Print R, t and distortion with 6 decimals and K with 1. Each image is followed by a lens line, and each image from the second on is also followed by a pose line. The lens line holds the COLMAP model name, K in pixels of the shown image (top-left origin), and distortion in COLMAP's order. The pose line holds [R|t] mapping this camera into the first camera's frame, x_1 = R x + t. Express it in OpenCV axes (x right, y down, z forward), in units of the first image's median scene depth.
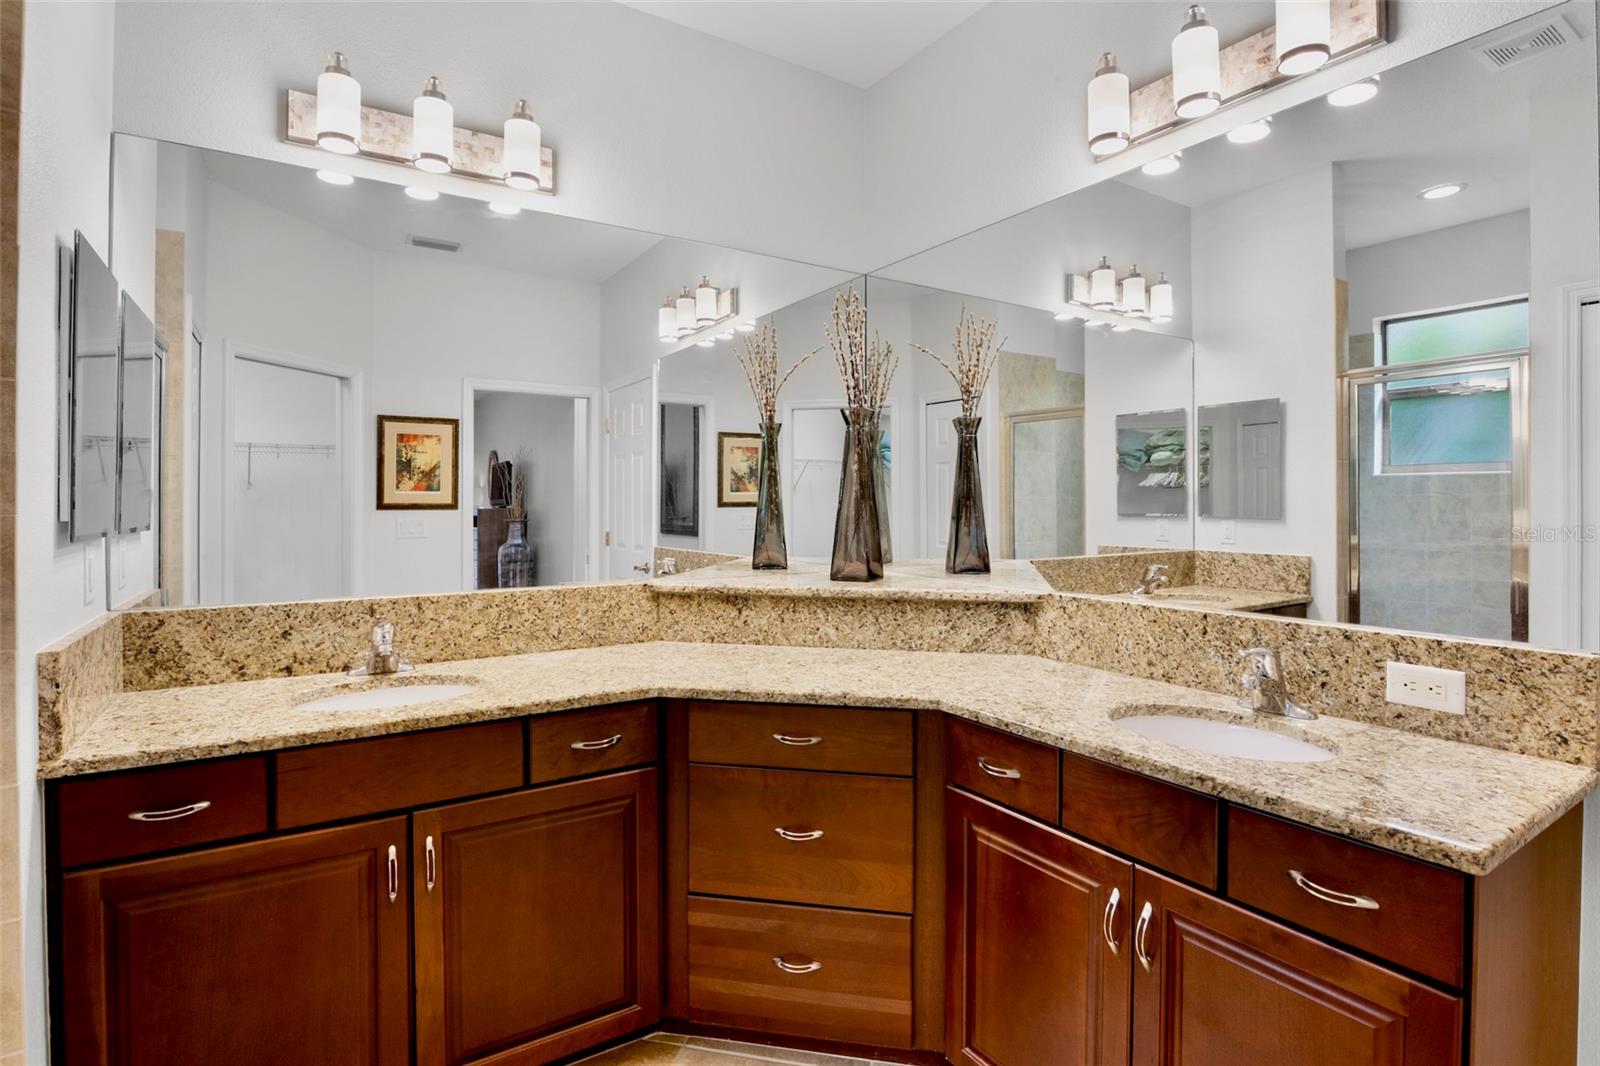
lens RADIAL K [[785.6, 0, 799.2], [0, 785.6, 509.3], [0, 0, 1]] dist [-0.021204, -0.000623]
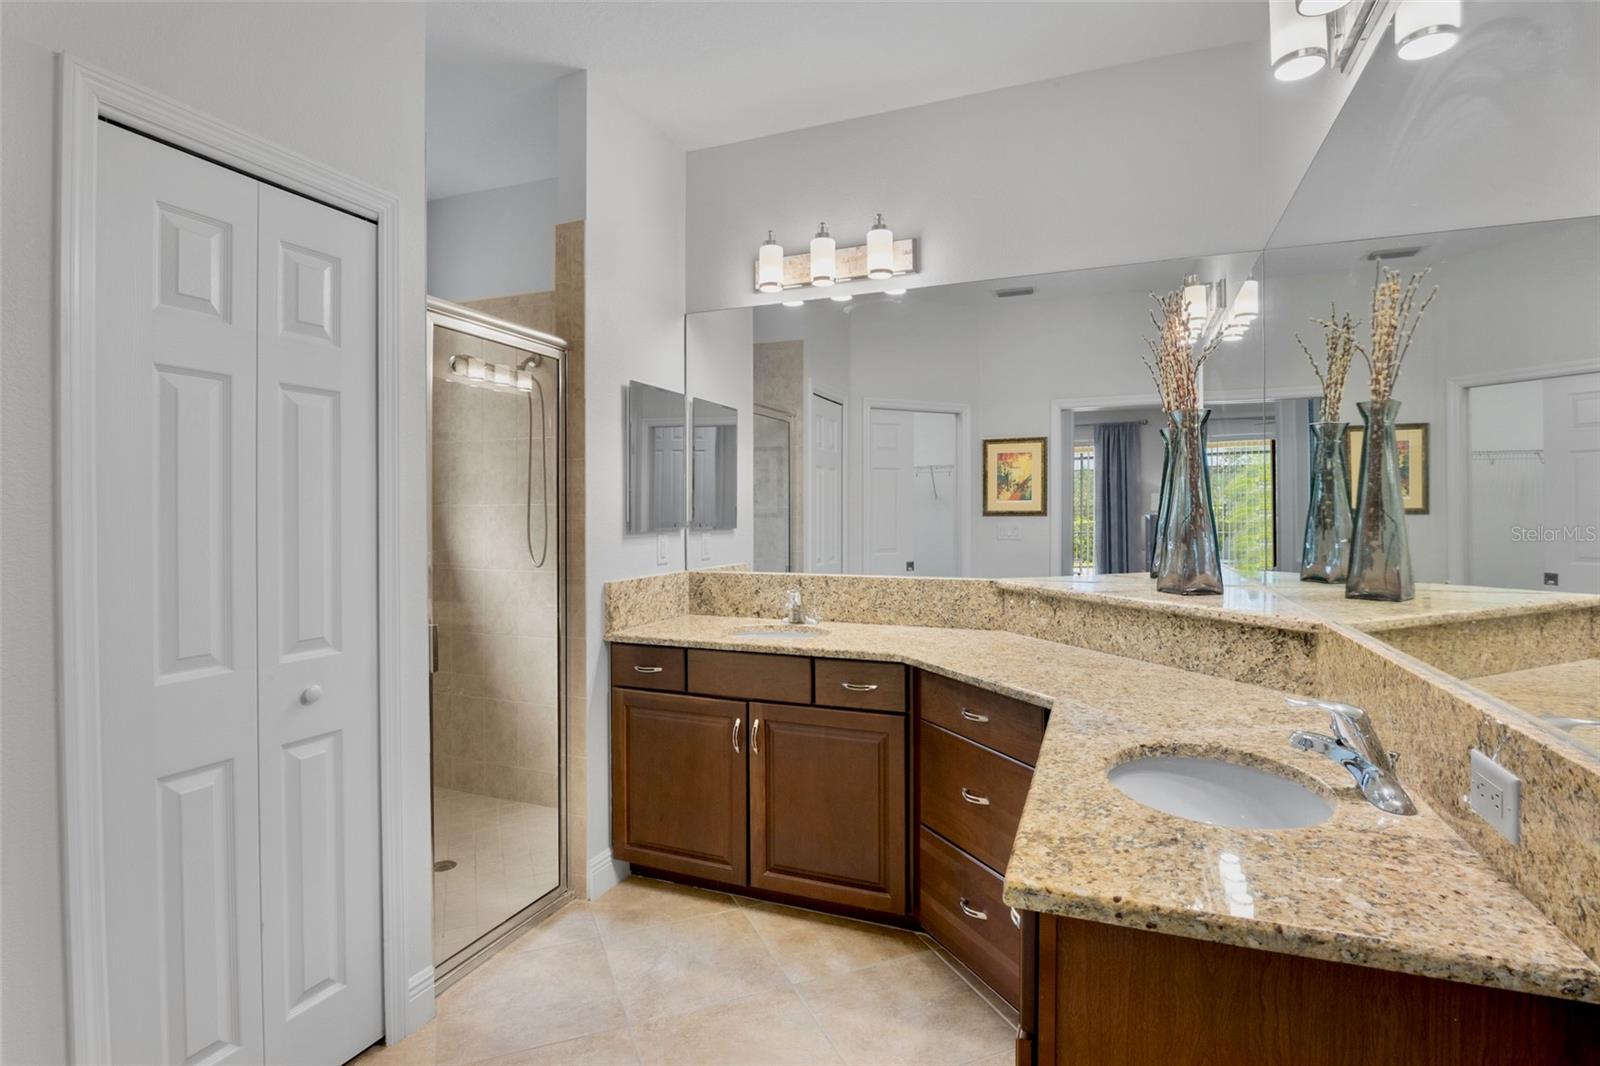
lens RADIAL K [[788.1, 0, 801.8], [0, 788.1, 519.5], [0, 0, 1]] dist [-0.021626, -0.000033]
pose [[0.576754, 0.006093, -0.816895, 0.649389], [-0.001330, 0.999978, 0.006520, -0.003785], [0.816917, -0.002674, 0.576749, 0.097201]]
